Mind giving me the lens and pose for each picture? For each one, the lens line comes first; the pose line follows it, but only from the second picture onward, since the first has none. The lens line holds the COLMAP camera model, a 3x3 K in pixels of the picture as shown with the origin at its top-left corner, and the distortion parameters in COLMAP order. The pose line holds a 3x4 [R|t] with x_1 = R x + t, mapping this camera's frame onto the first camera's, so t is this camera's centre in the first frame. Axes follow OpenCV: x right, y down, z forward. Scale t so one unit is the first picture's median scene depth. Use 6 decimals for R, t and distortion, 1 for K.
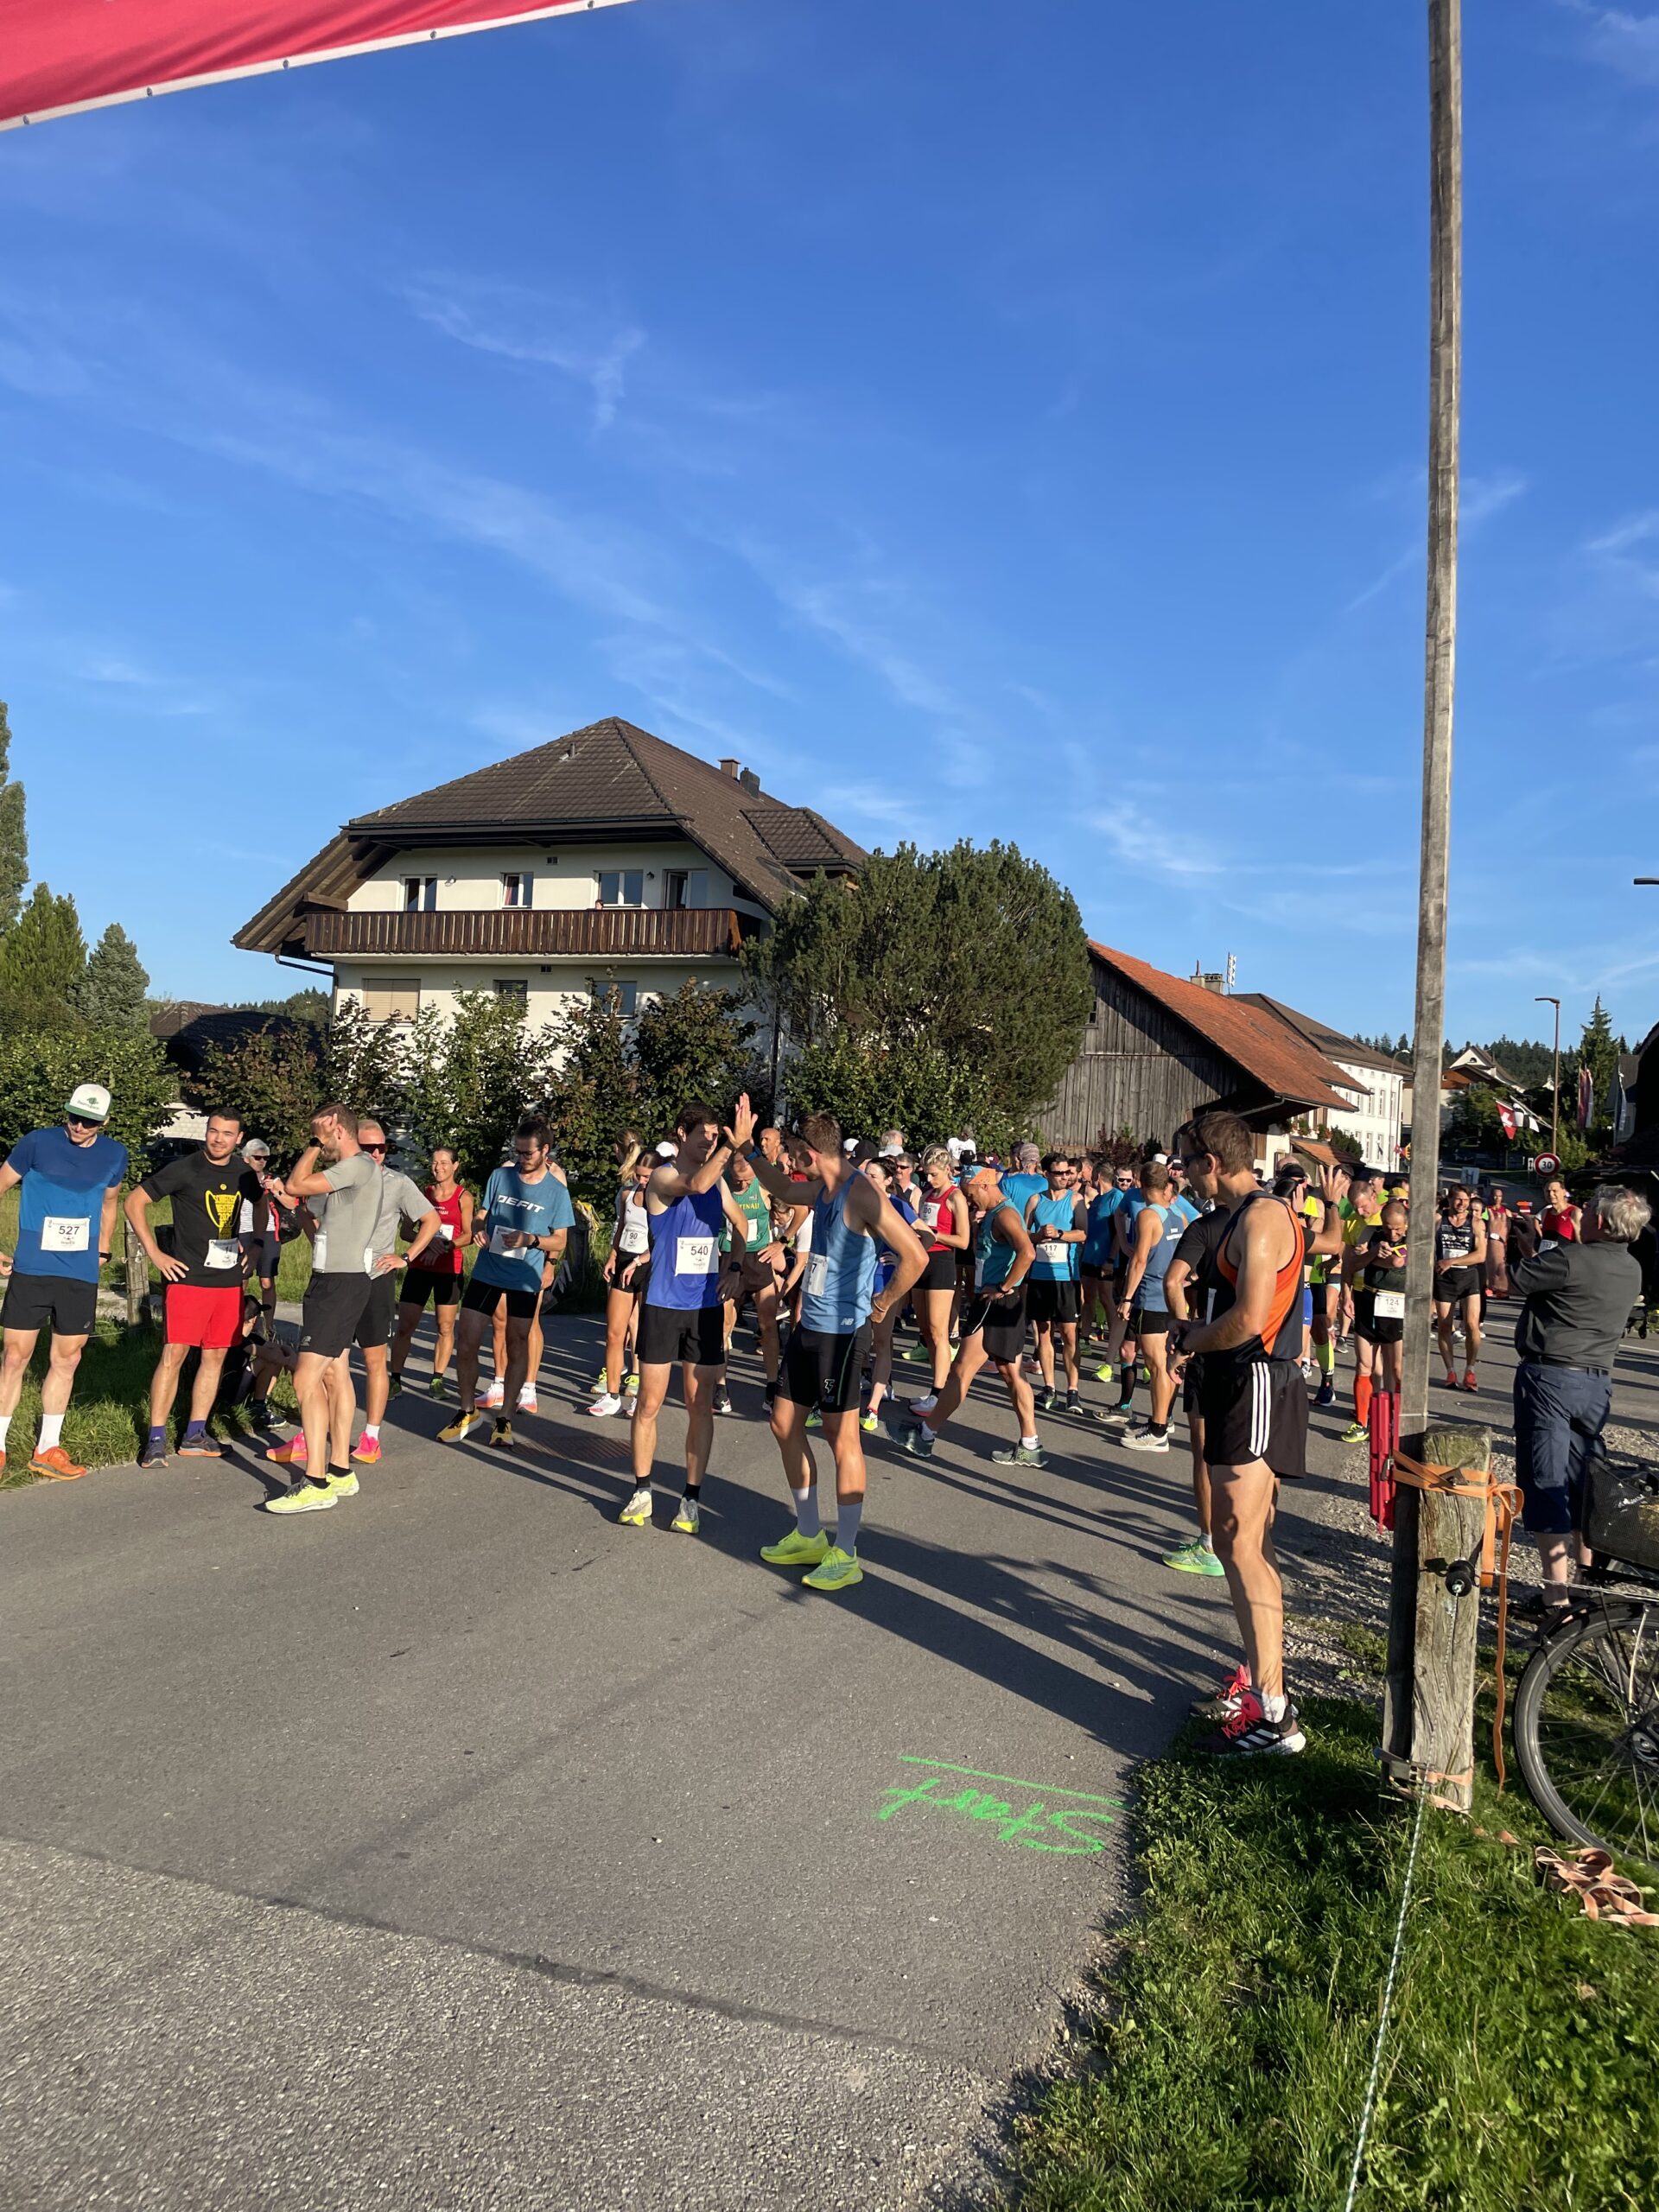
lens RADIAL K [[1667.3, 0, 828.4], [0, 1667.3, 1105.4], [0, 0, 1]] dist [0.028284, -0.000499]
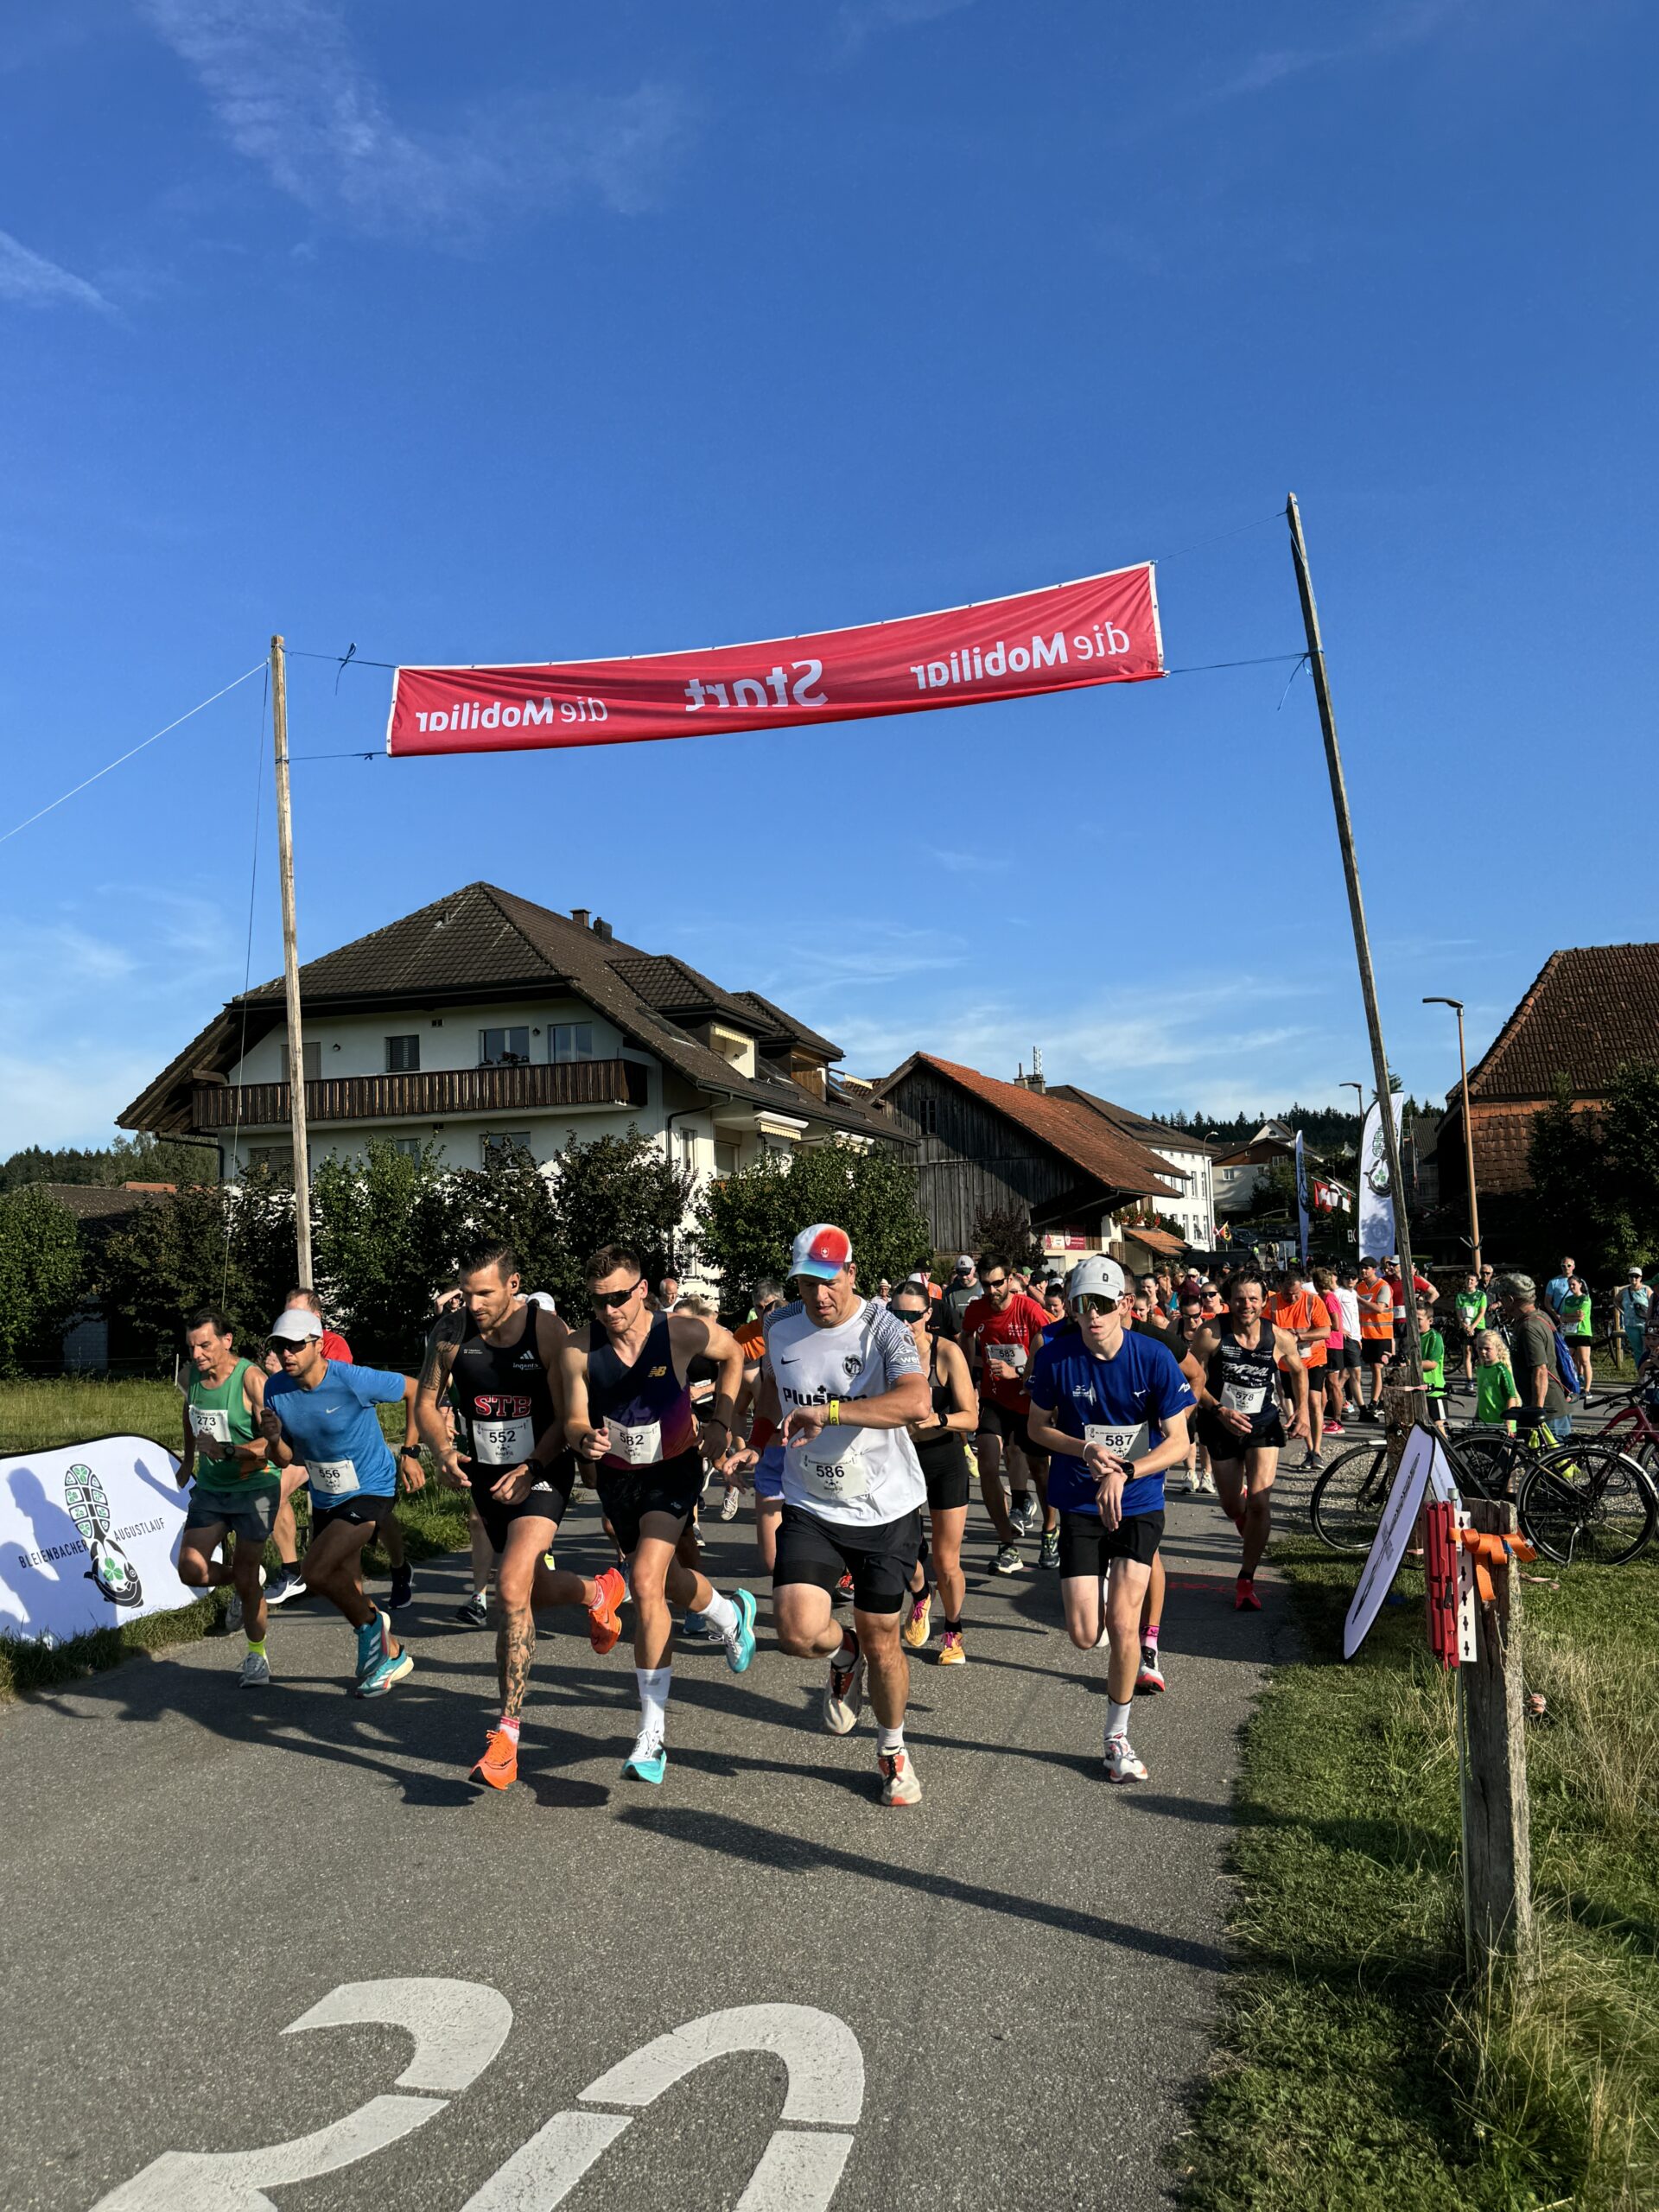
lens RADIAL K [[1774.7, 0, 830.9], [0, 1774.7, 1105.0], [0, 0, 1]] dist [0.009985, 0.000887]
pose [[0.989016, -0.074833, 0.127463, -0.063117], [0.083146, 0.994657, -0.061195, -0.006653], [-0.122203, 0.071121, 0.989954, -0.121168]]
